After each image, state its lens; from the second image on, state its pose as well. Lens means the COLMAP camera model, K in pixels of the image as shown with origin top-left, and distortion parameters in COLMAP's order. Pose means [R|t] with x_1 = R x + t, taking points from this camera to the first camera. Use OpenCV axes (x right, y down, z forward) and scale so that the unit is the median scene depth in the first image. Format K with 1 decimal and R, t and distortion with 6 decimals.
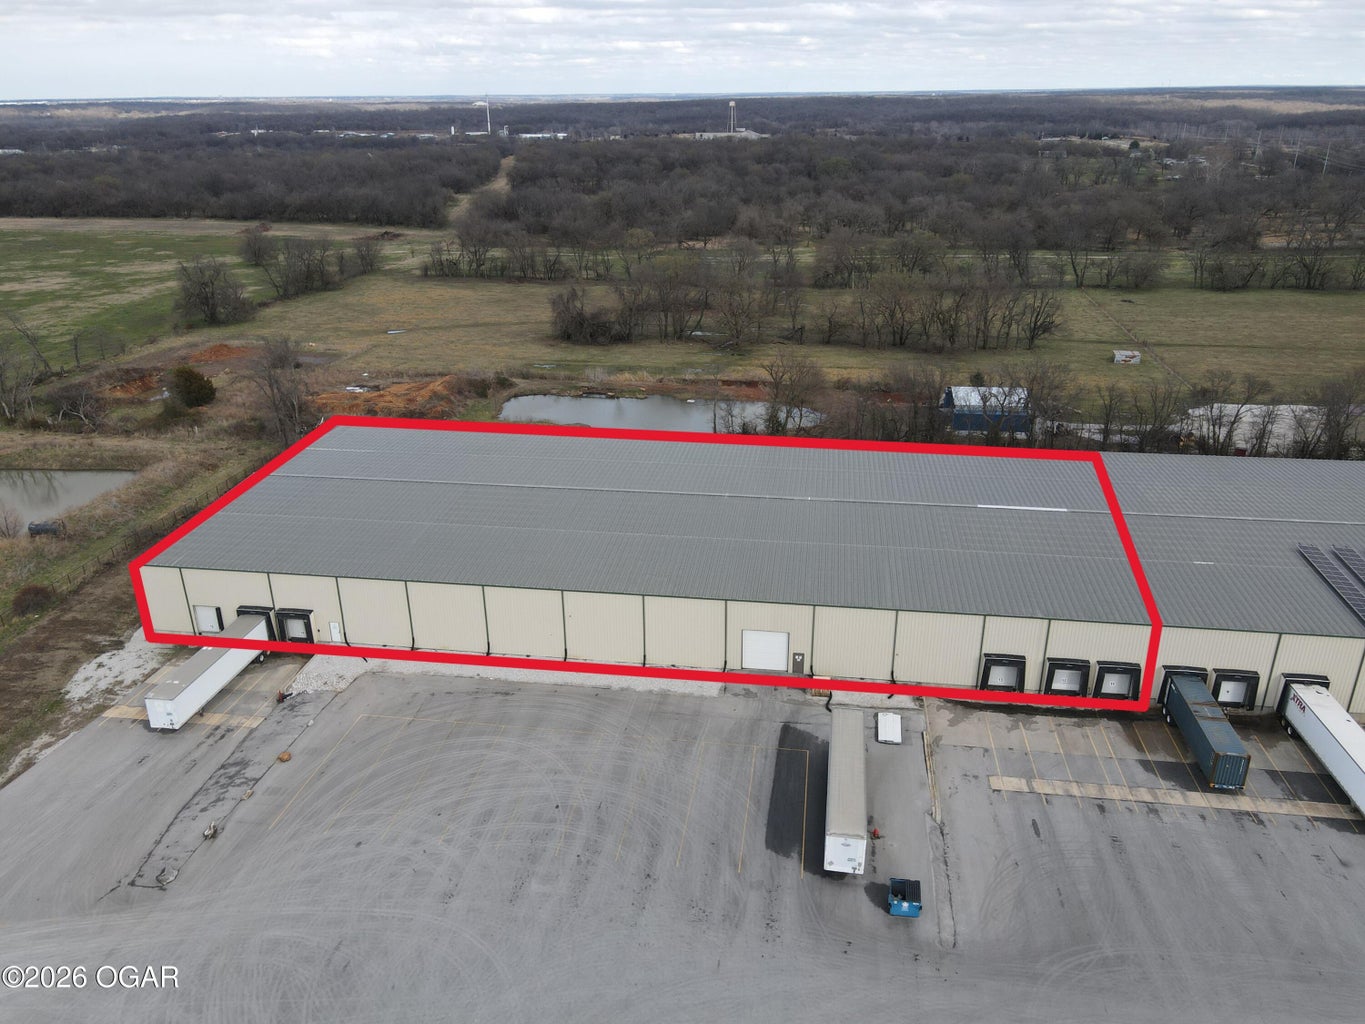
lens RADIAL K [[1002.8, 0, 681.2], [0, 1002.8, 508.6], [0, 0, 1]] dist [0.021985, -0.011465]
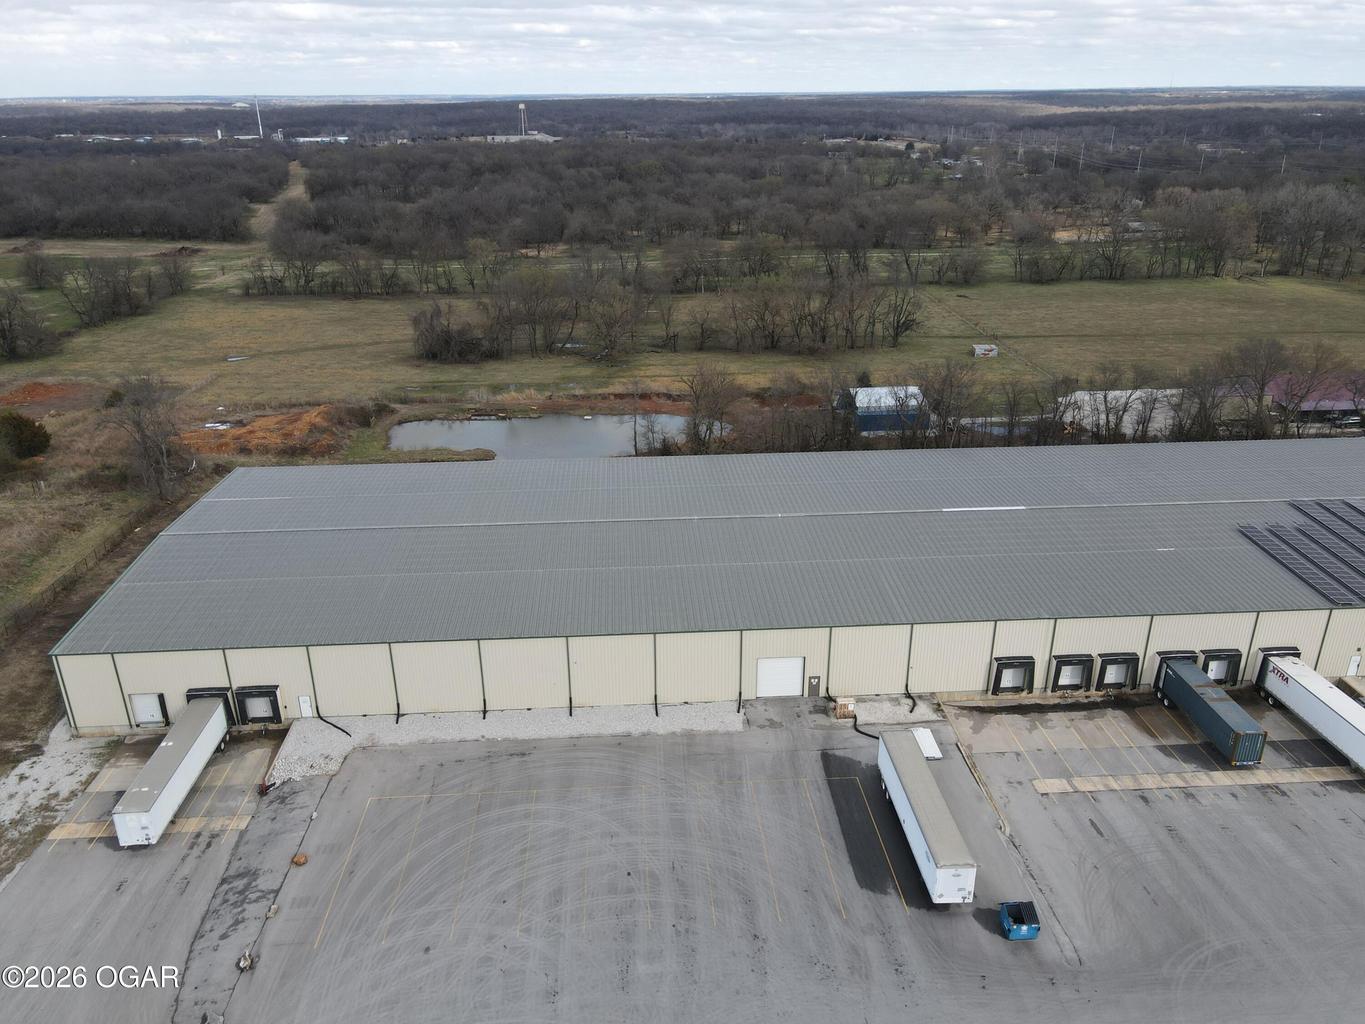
lens RADIAL K [[1002.8, 0, 682.5], [0, 1002.8, 515.8], [0, 0, 1]] dist [0.021985, -0.011465]
pose [[0.979190, -0.077029, 0.187759, -0.117930], [0.076181, 0.997025, 0.011742, -0.021930], [-0.188105, 0.002806, 0.982145, 0.039061]]
